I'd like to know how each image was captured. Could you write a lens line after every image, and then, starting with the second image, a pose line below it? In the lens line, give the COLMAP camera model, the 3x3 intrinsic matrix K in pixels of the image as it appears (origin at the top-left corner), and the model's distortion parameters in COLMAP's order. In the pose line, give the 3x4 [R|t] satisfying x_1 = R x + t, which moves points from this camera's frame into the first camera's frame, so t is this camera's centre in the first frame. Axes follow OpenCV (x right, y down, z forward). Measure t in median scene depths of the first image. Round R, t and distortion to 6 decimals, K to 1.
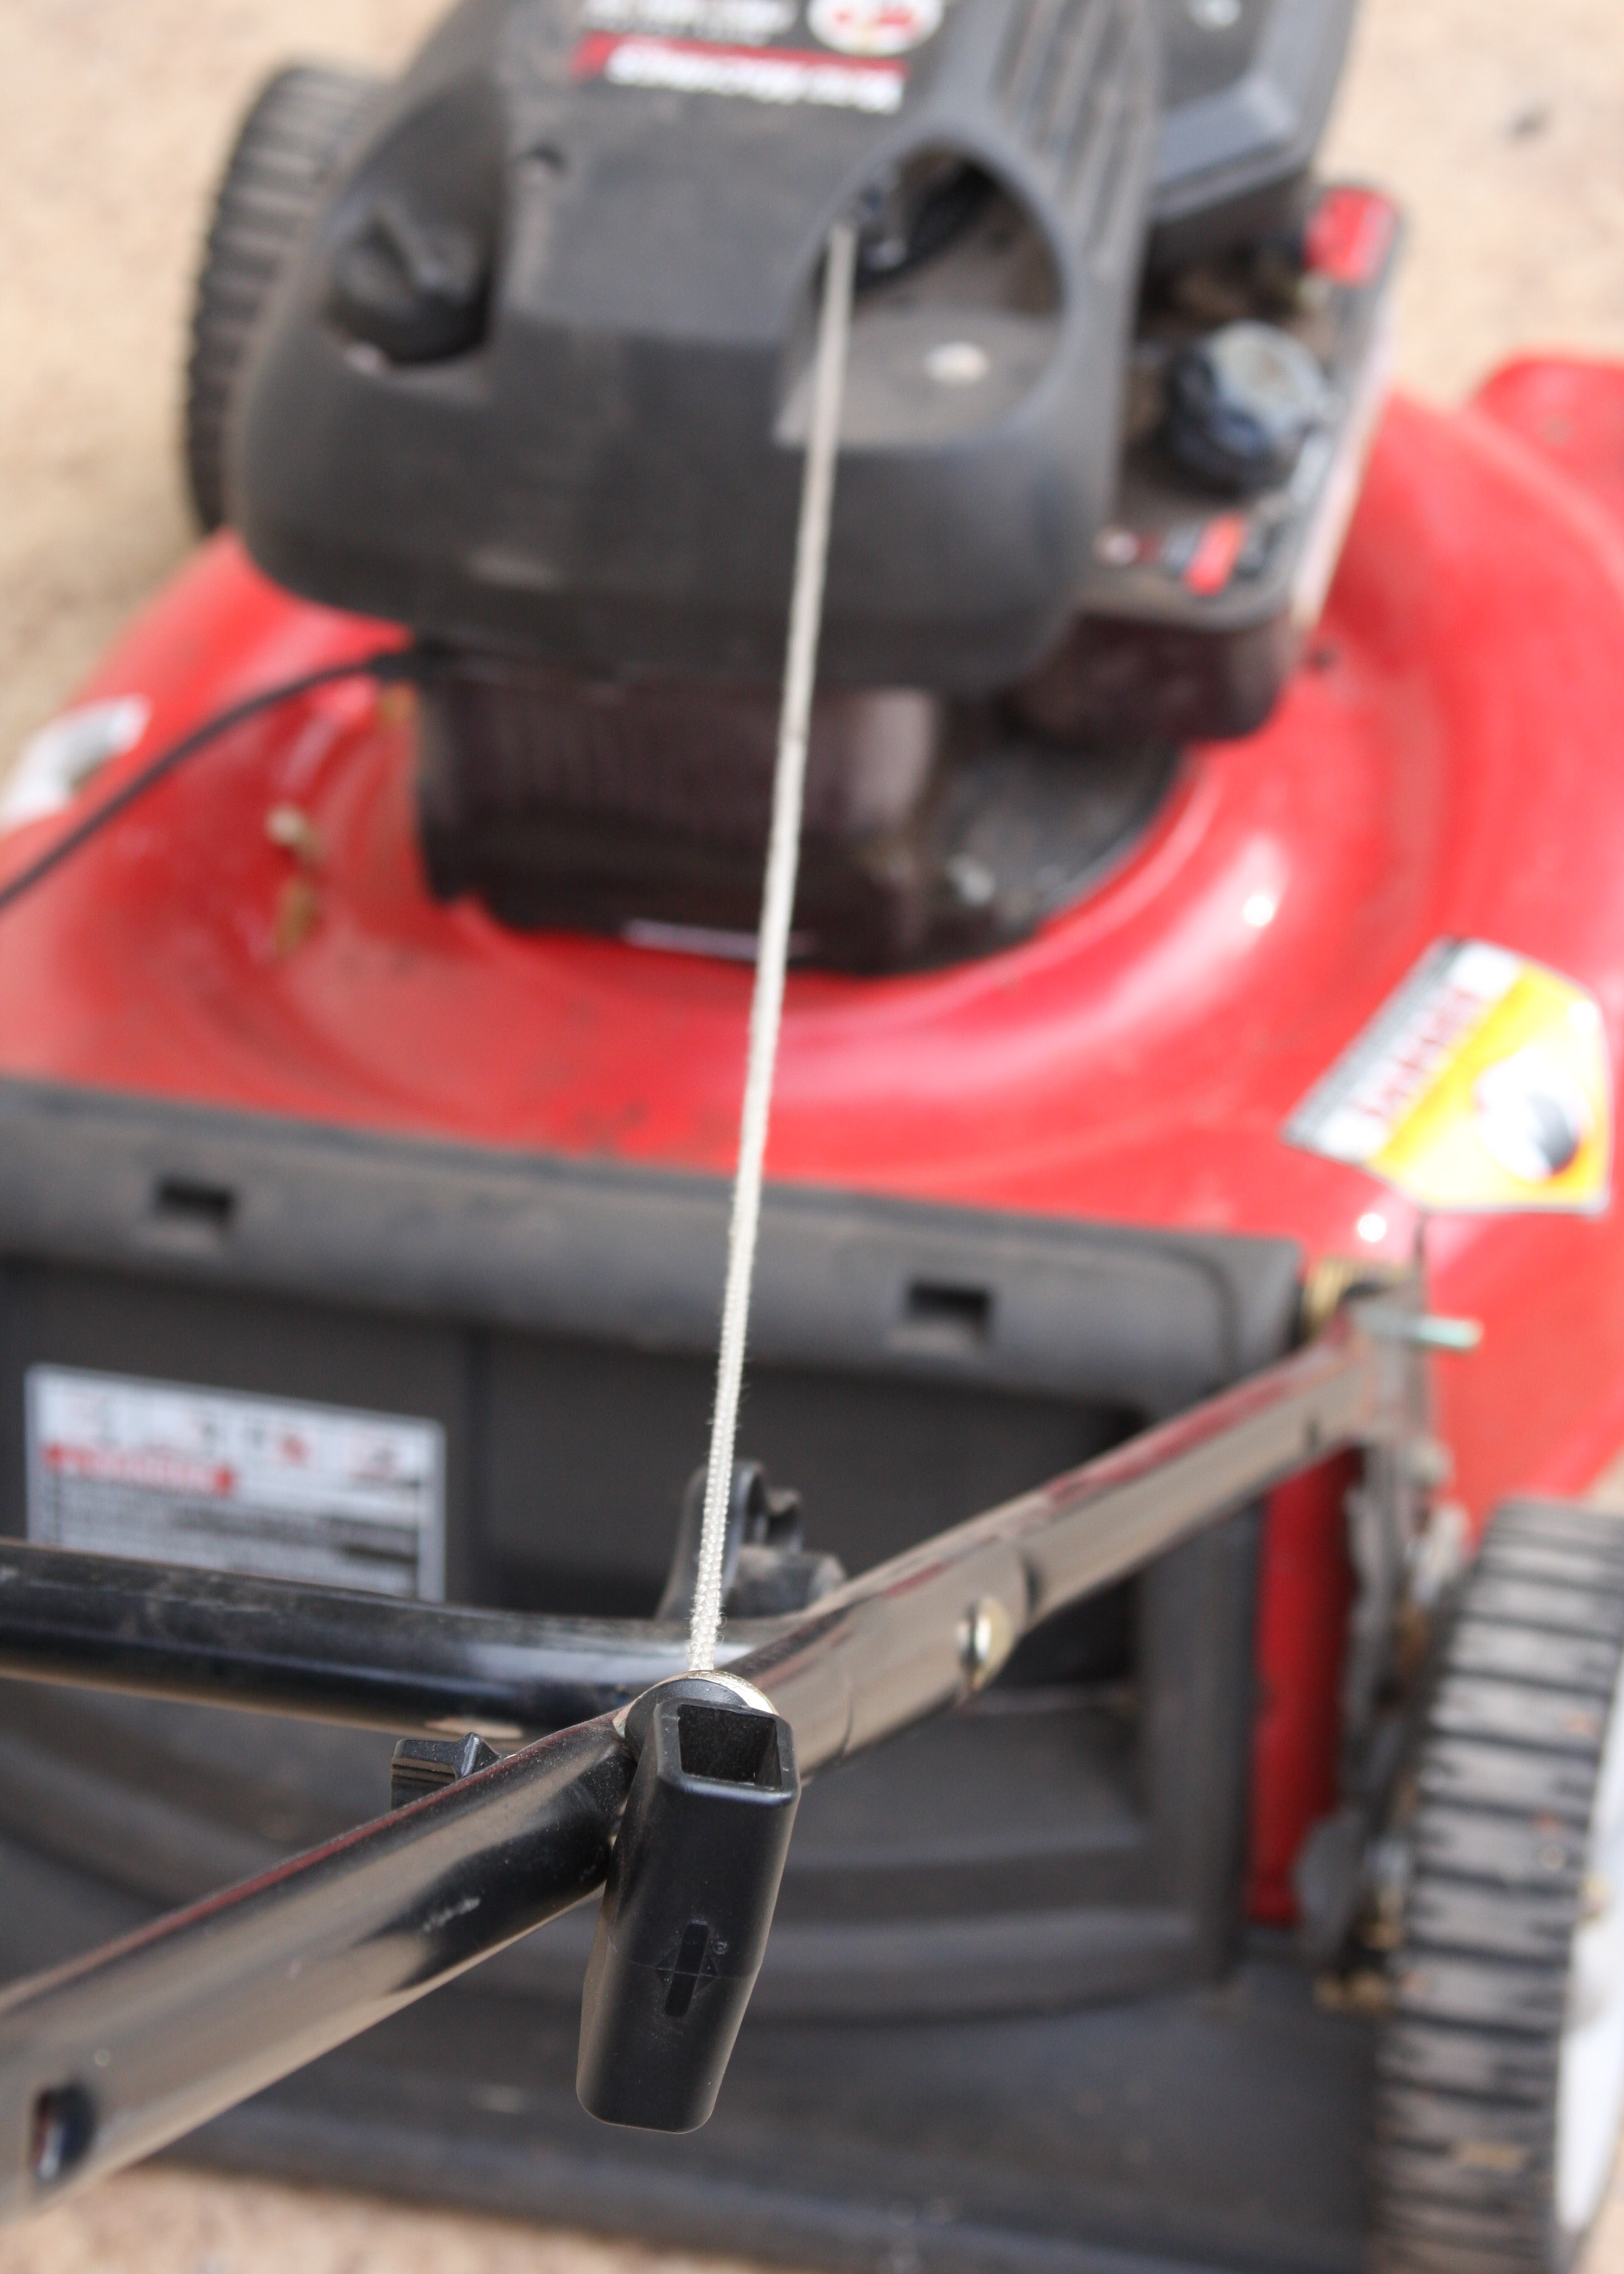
lens RADIAL K [[6343.1, 0, 812.0], [0, 6343.1, 1137.0], [0, 0, 1]] dist [0.180350, 1.103229]
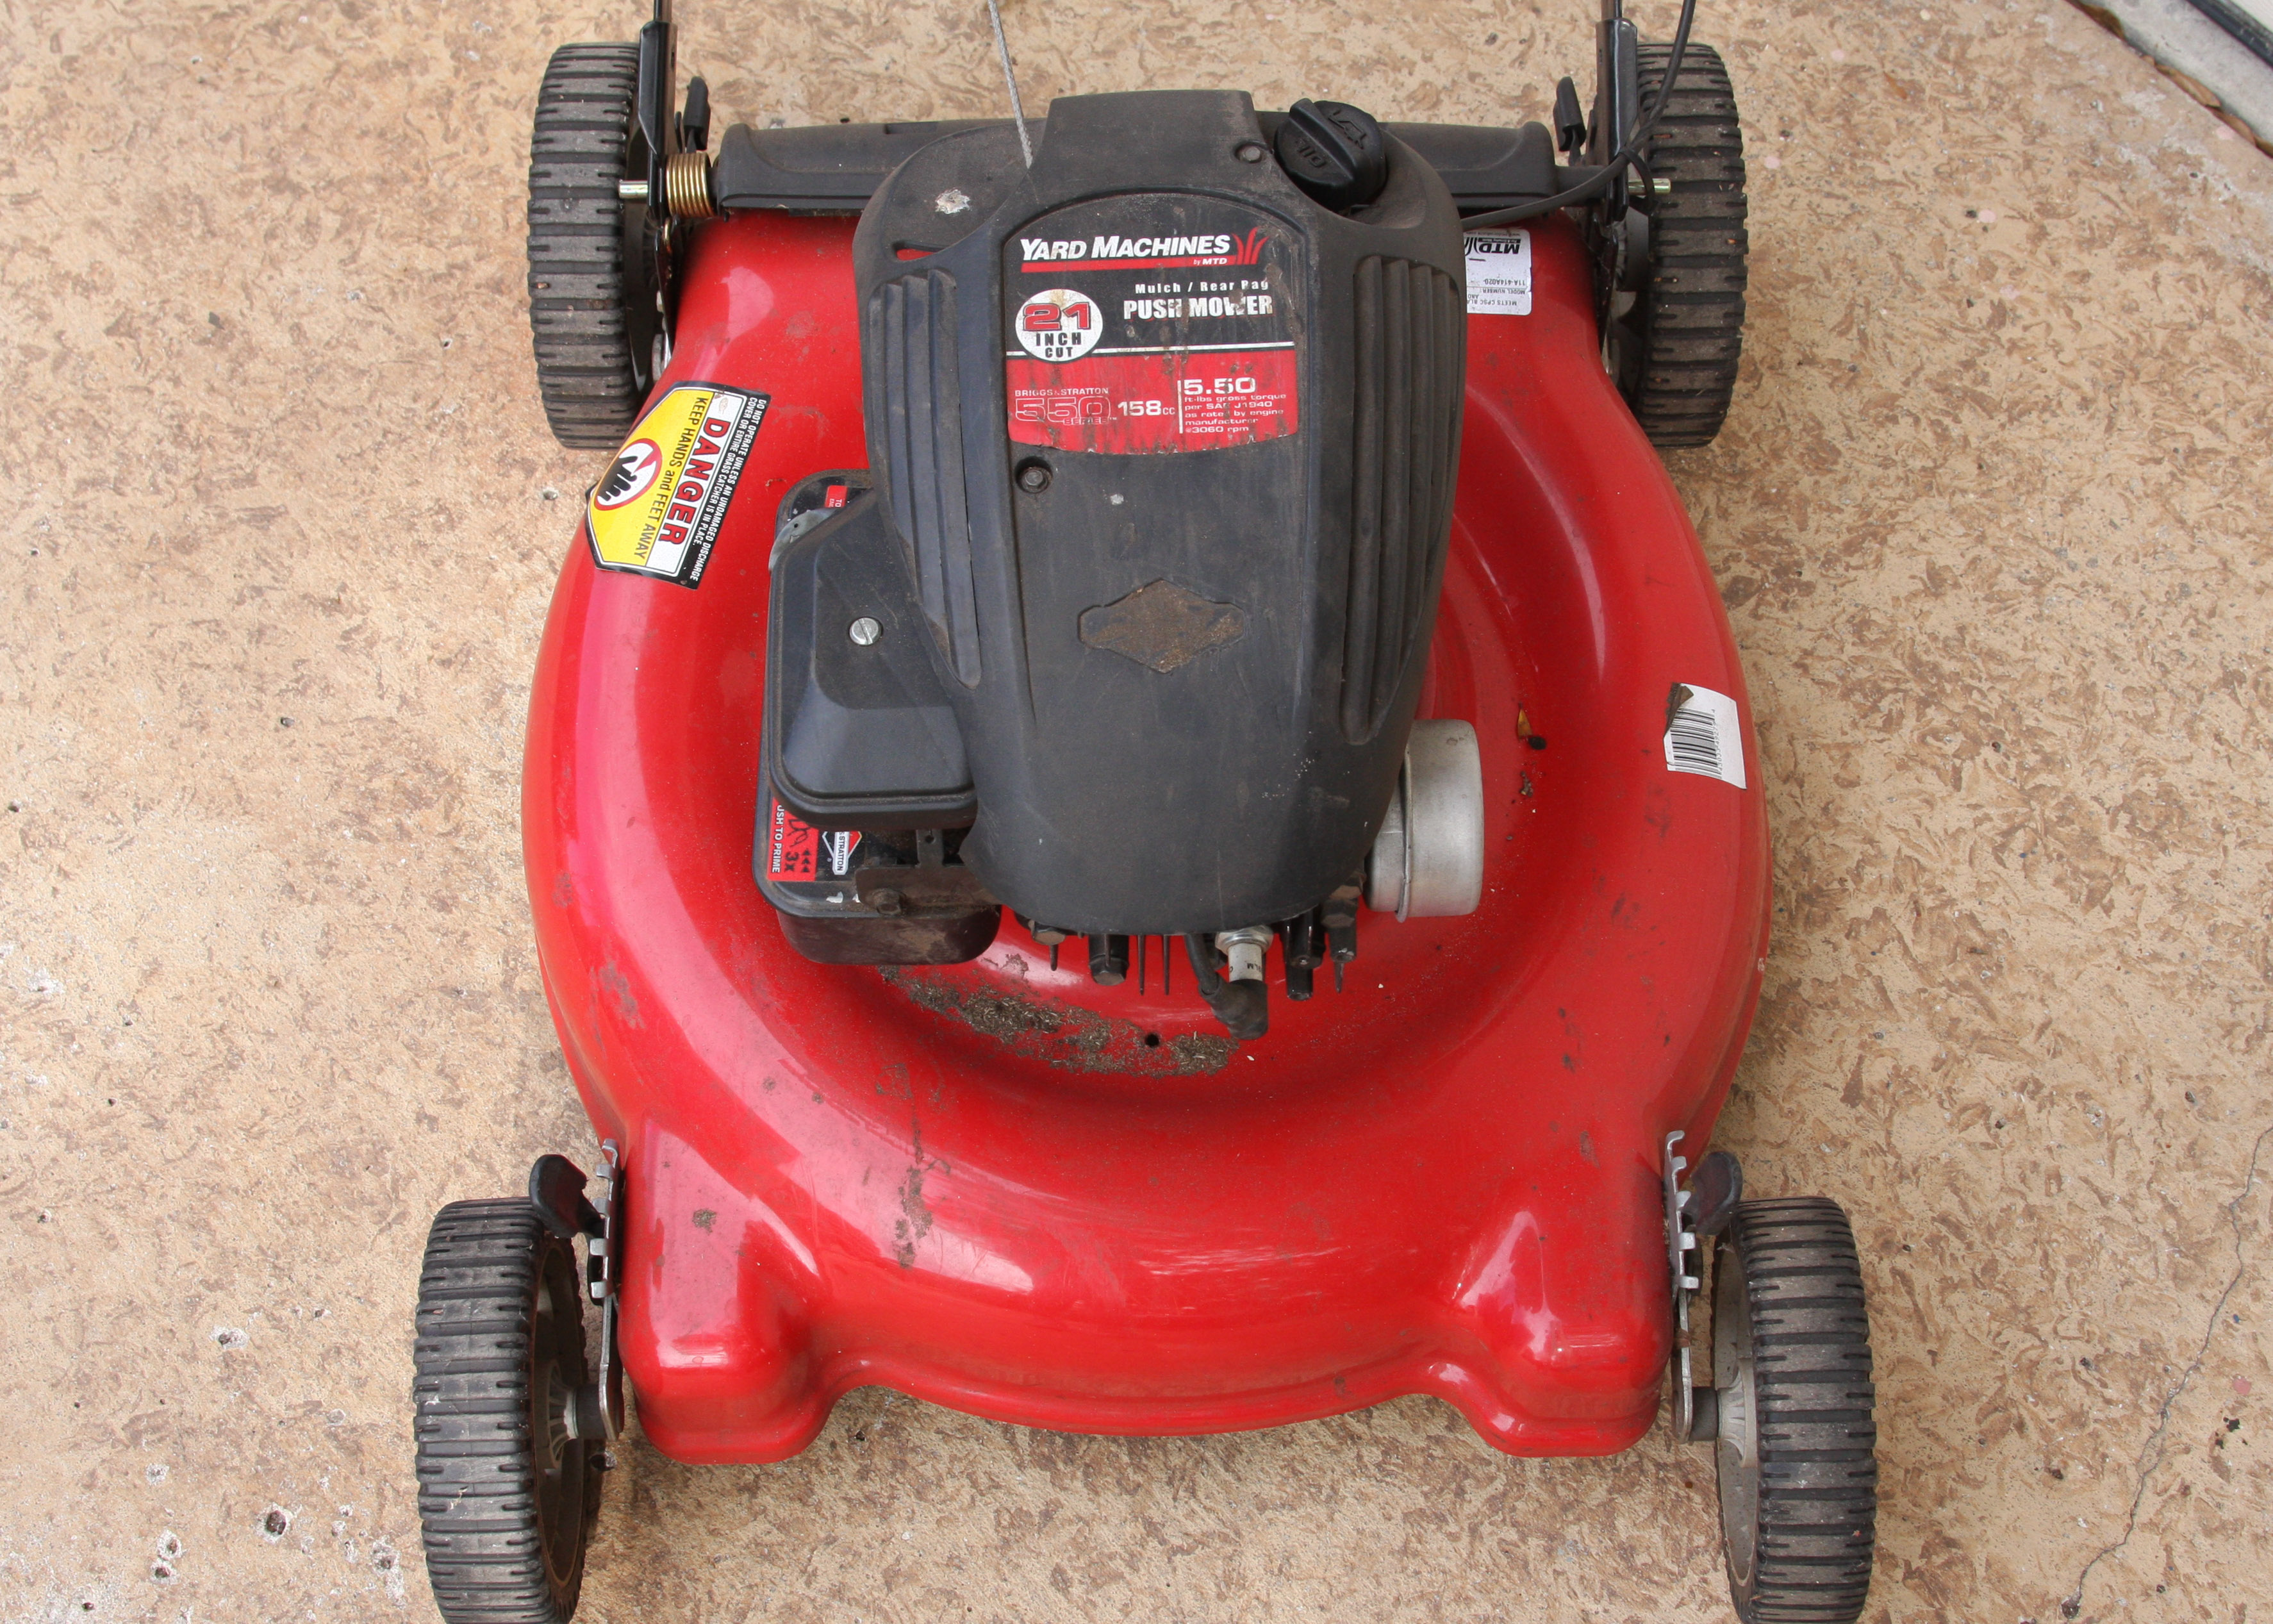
lens RADIAL K [[3155.2, 0, 1136.5], [0, 3155.2, 812.0], [0, 0, 1]] dist [-0.141181, 0.015218]
pose [[-0.963376, 0.260241, -0.064663, 0.064337], [-0.132277, -0.251435, 0.958793, -0.843301], [0.233259, 0.932231, 0.276650, 0.928391]]
